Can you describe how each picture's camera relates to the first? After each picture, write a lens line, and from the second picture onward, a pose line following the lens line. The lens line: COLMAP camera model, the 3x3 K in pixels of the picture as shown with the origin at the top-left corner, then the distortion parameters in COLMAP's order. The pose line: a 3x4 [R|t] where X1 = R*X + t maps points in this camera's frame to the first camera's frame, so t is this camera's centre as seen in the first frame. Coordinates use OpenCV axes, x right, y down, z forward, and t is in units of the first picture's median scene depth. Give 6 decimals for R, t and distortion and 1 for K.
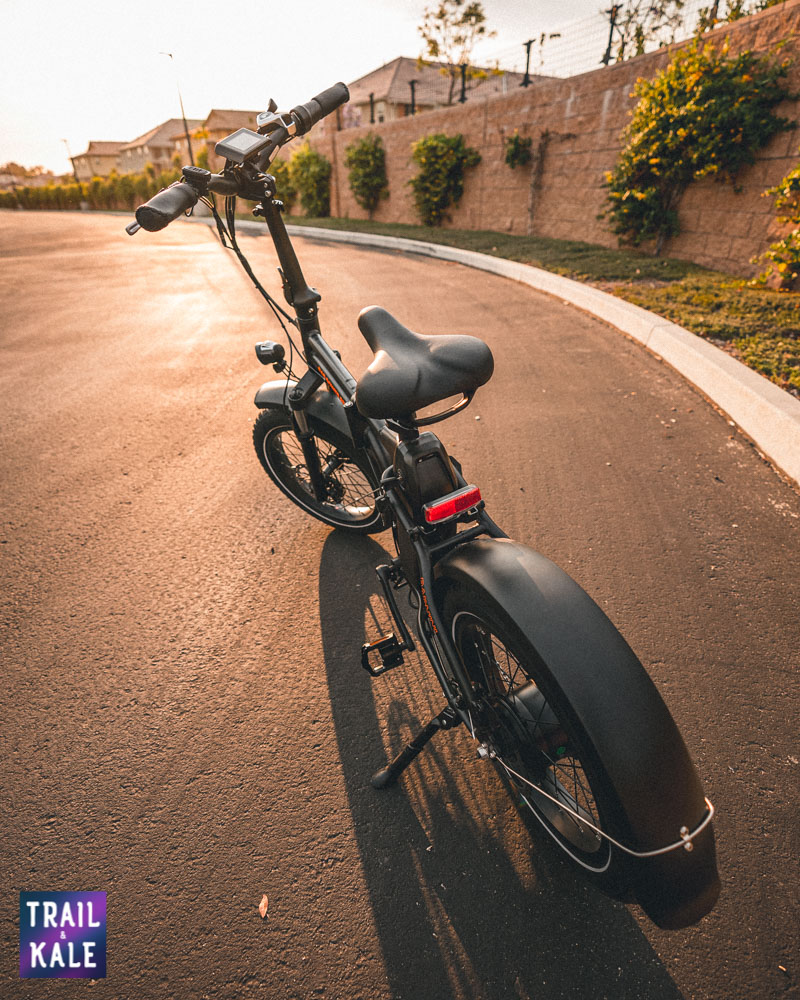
lens RADIAL K [[527.7, 0, 412.0], [0, 527.7, 543.5], [0, 0, 1]] dist [-0.011632, 0.004379]
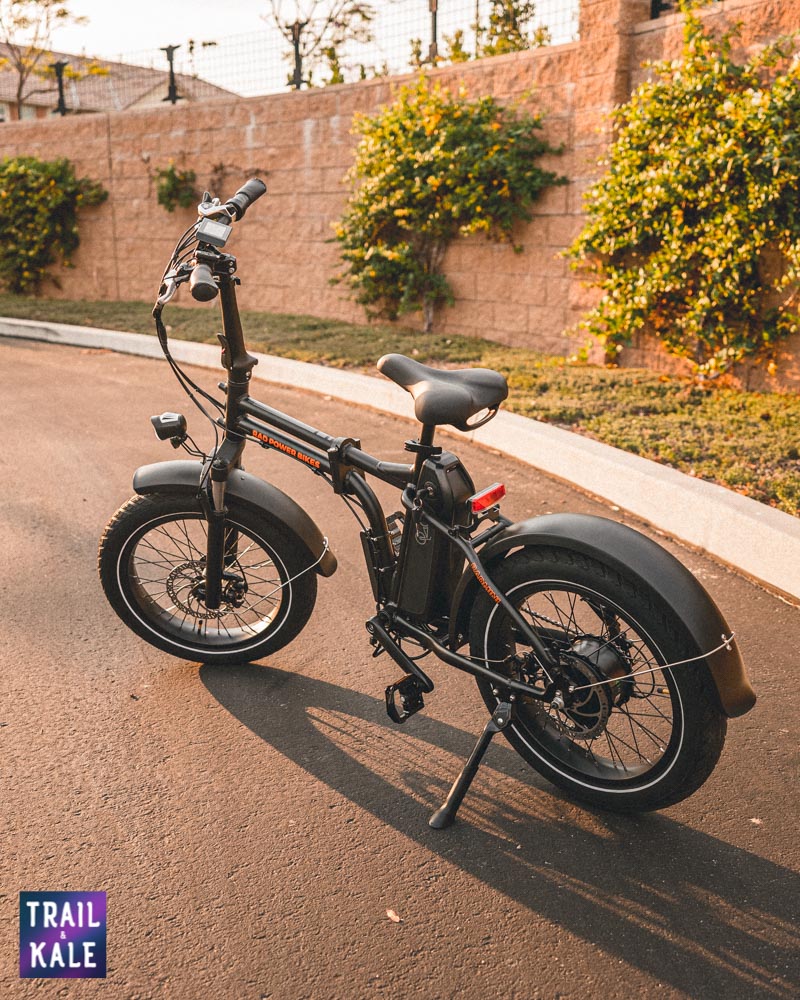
lens RADIAL K [[1127.7, 0, 407.0], [0, 1127.7, 510.0], [0, 0, 1]] dist [0.013260, 0.000000]
pose [[0.914338, -0.080257, 0.396919, -0.170511], [0.212781, 0.929166, -0.302283, 0.105695], [-0.344543, 0.360845, 0.866649, -0.178100]]
